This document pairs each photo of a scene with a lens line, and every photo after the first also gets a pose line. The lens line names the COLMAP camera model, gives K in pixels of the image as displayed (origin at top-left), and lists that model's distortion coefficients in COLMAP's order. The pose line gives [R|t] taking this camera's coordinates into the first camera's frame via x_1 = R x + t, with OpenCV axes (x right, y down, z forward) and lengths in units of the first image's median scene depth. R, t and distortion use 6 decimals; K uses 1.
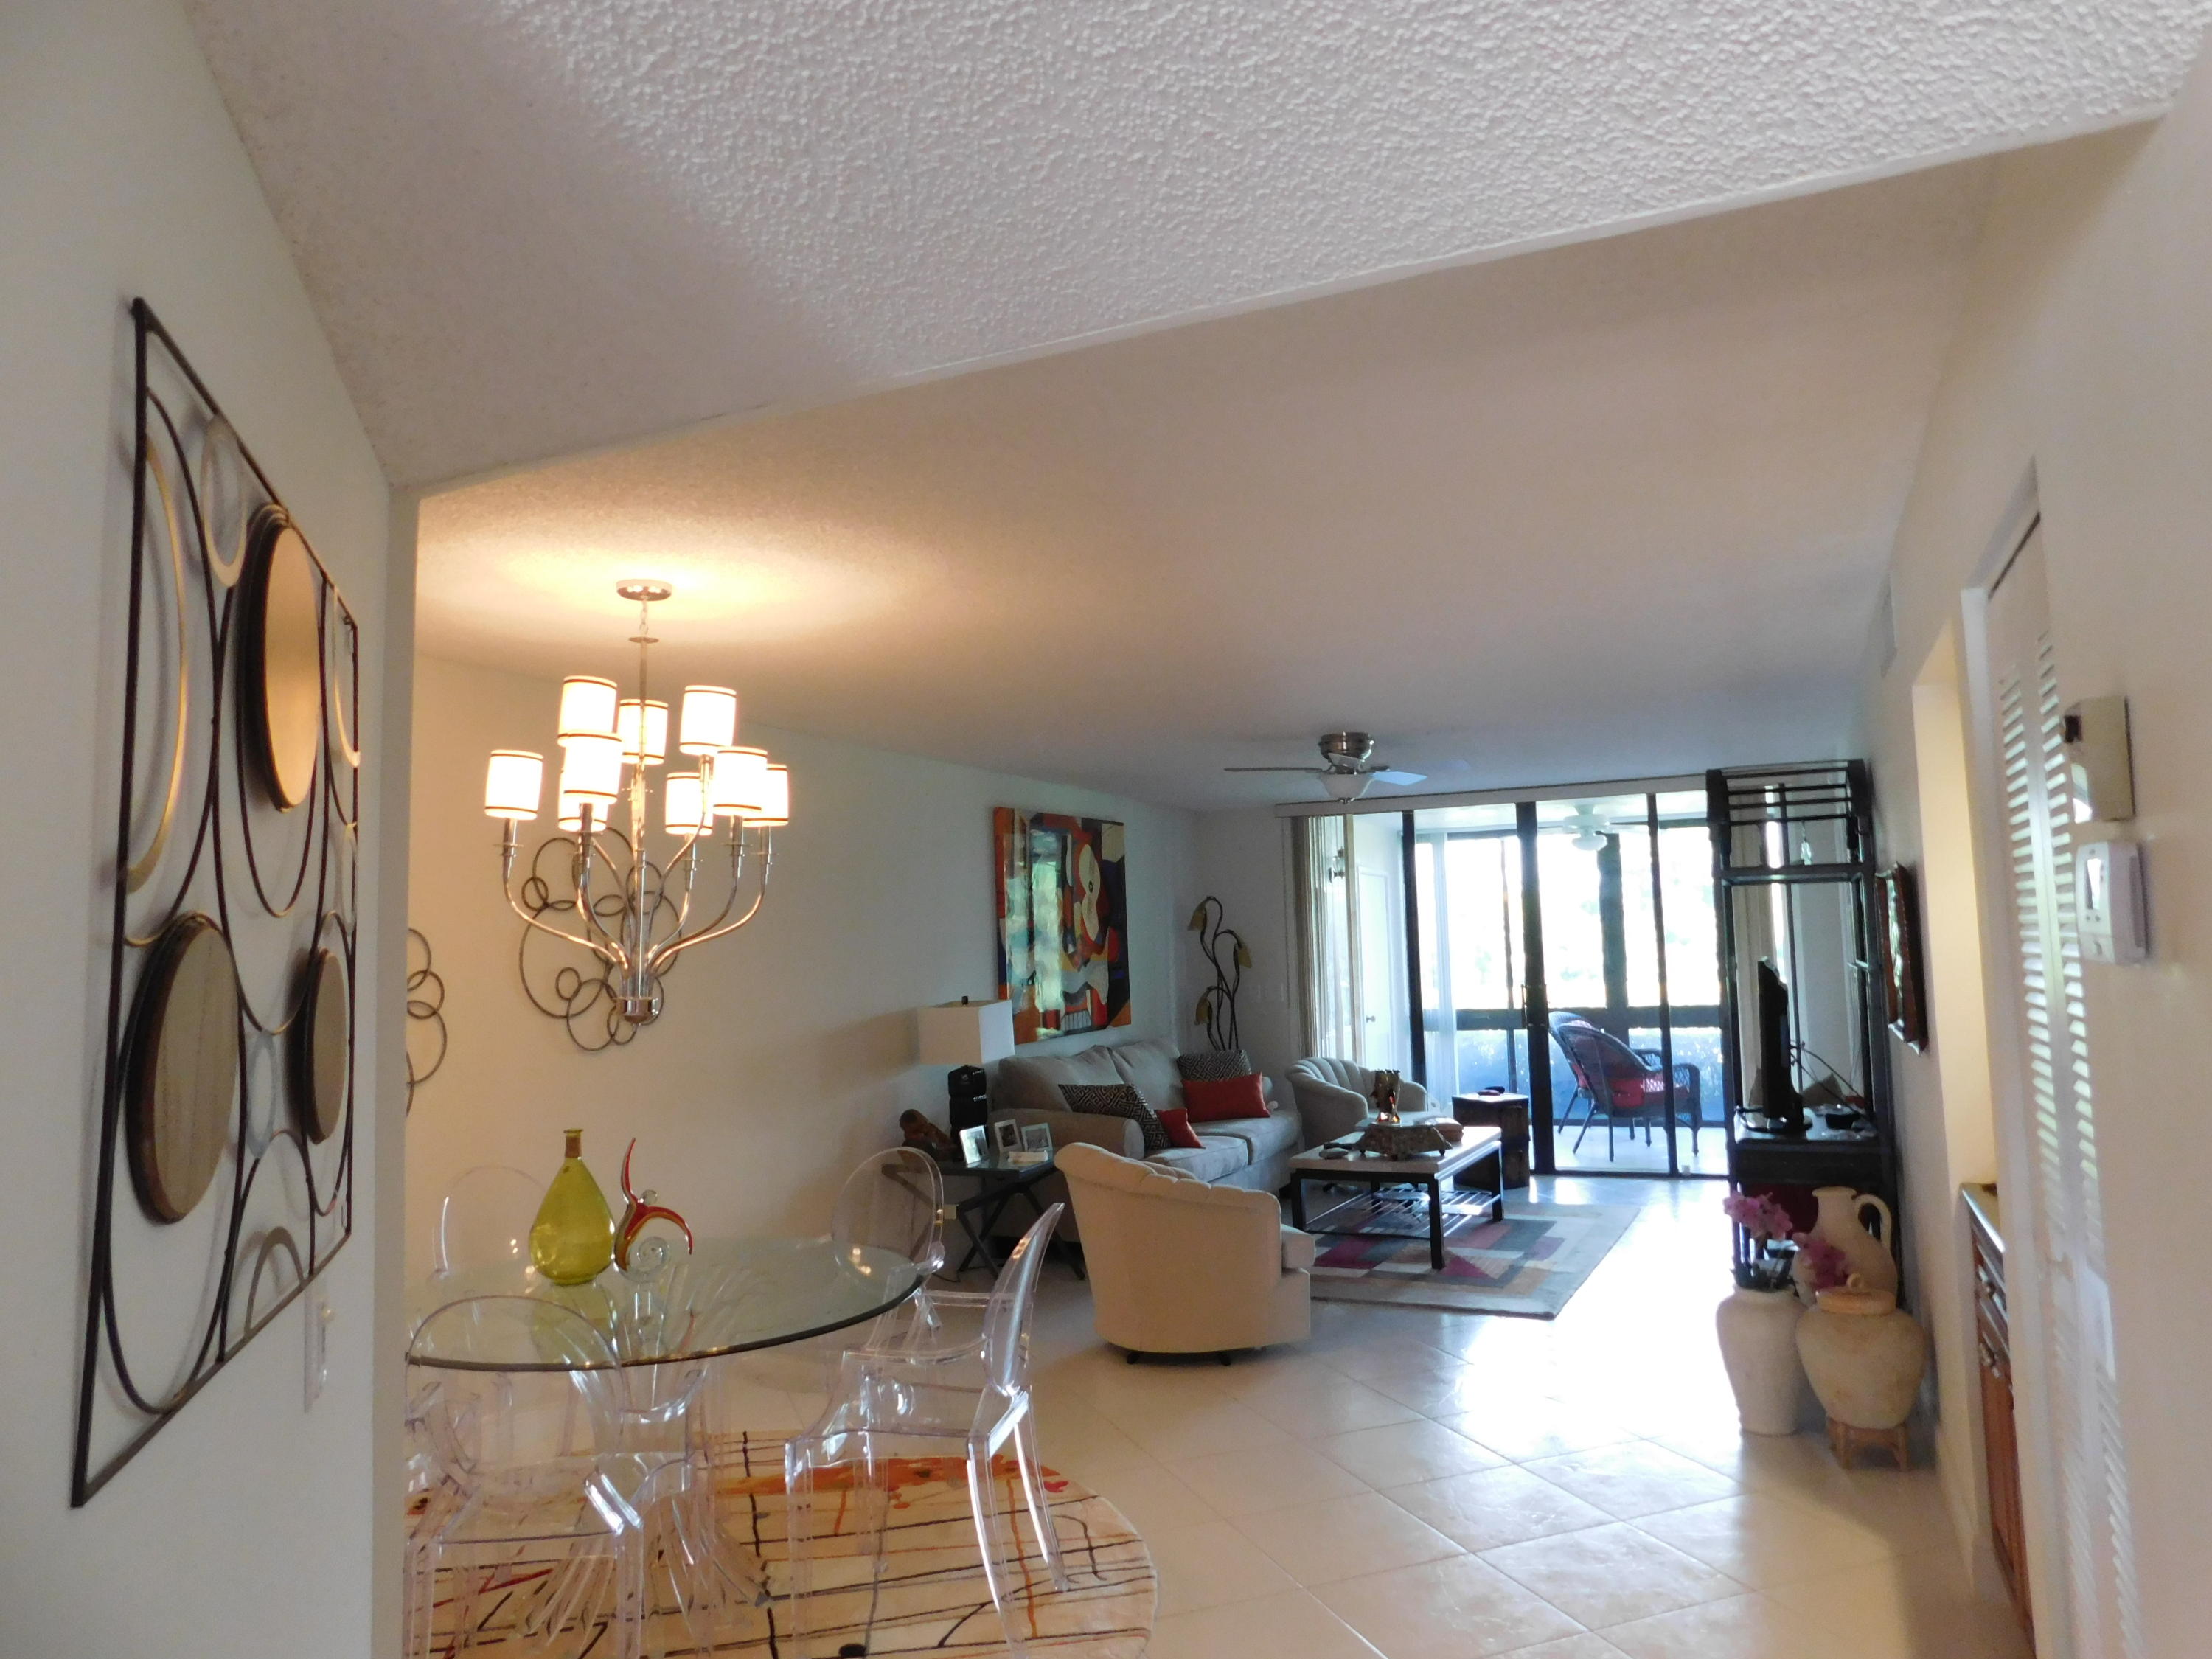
lens RADIAL K [[1465.0, 0, 1103.2], [0, 1465.0, 815.9], [0, 0, 1]] dist [-0.057104, 0.033703]
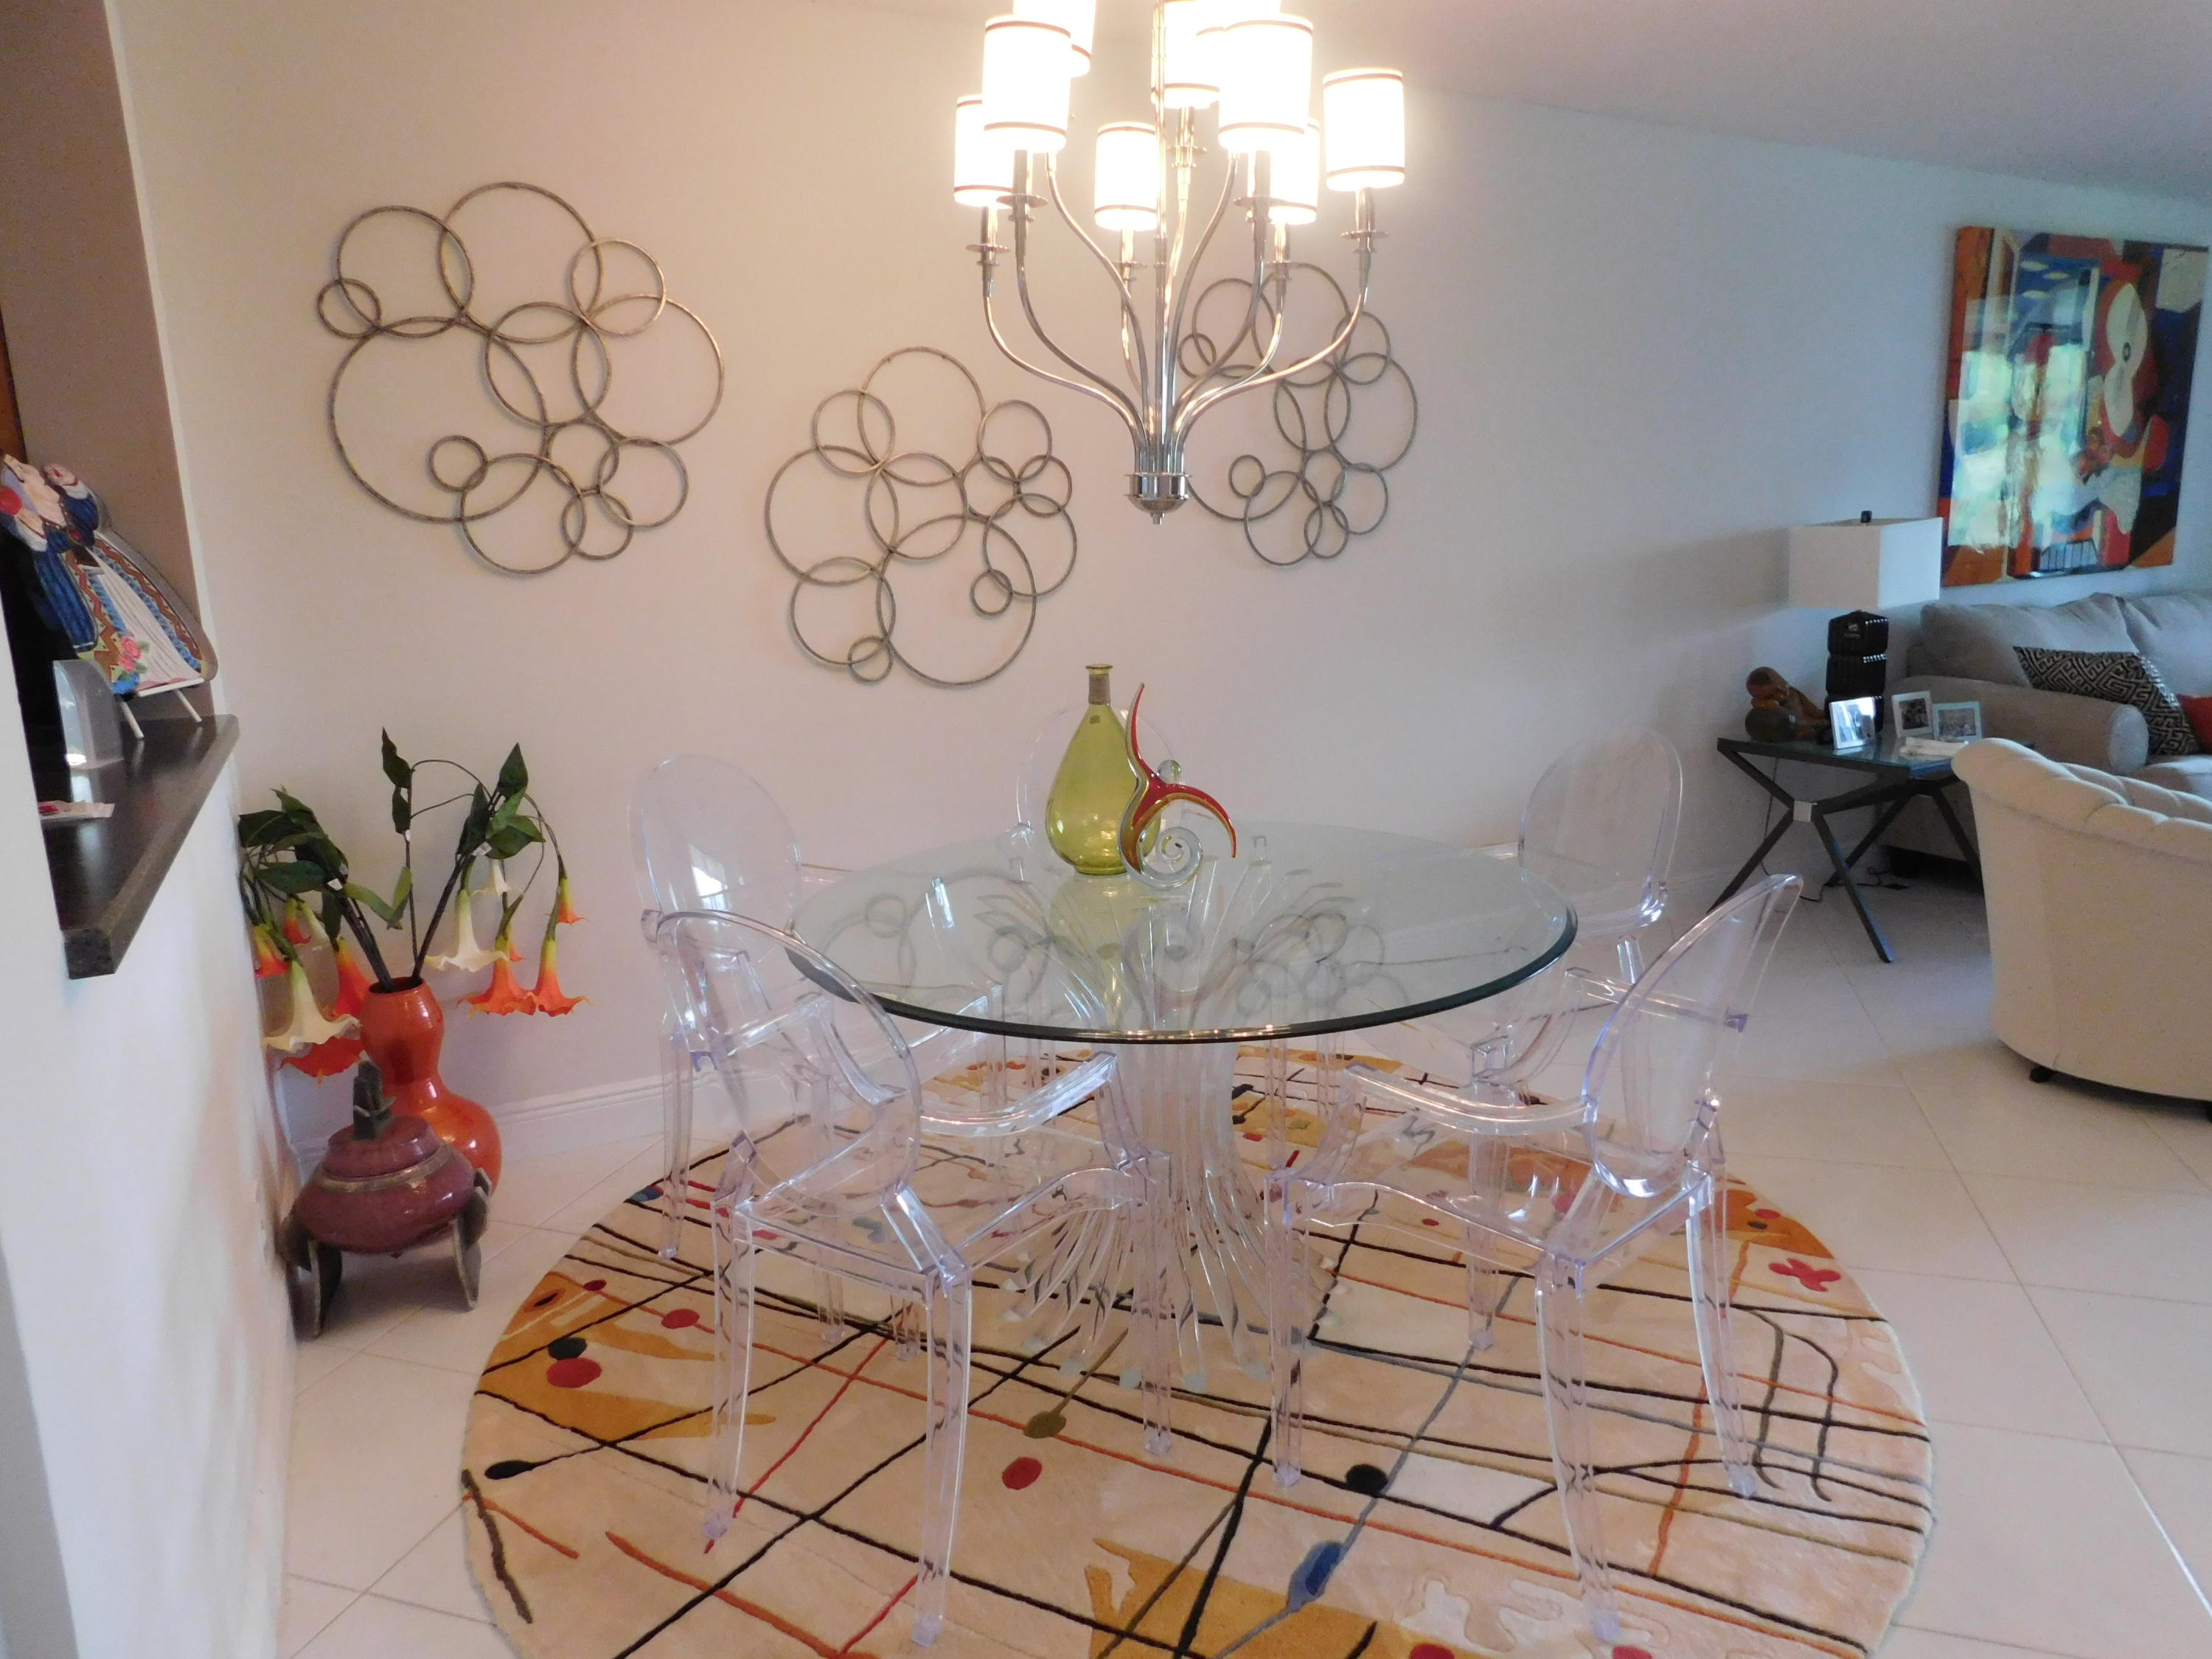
lens RADIAL K [[1465.0, 0, 1096.8], [0, 1465.0, 823.8], [0, 0, 1]] dist [-0.057104, 0.033703]
pose [[0.799265, 0.133979, -0.585854, 0.045197], [0.058231, 0.952982, 0.297380, 0.053836], [0.598151, -0.271800, 0.753884, 0.306166]]
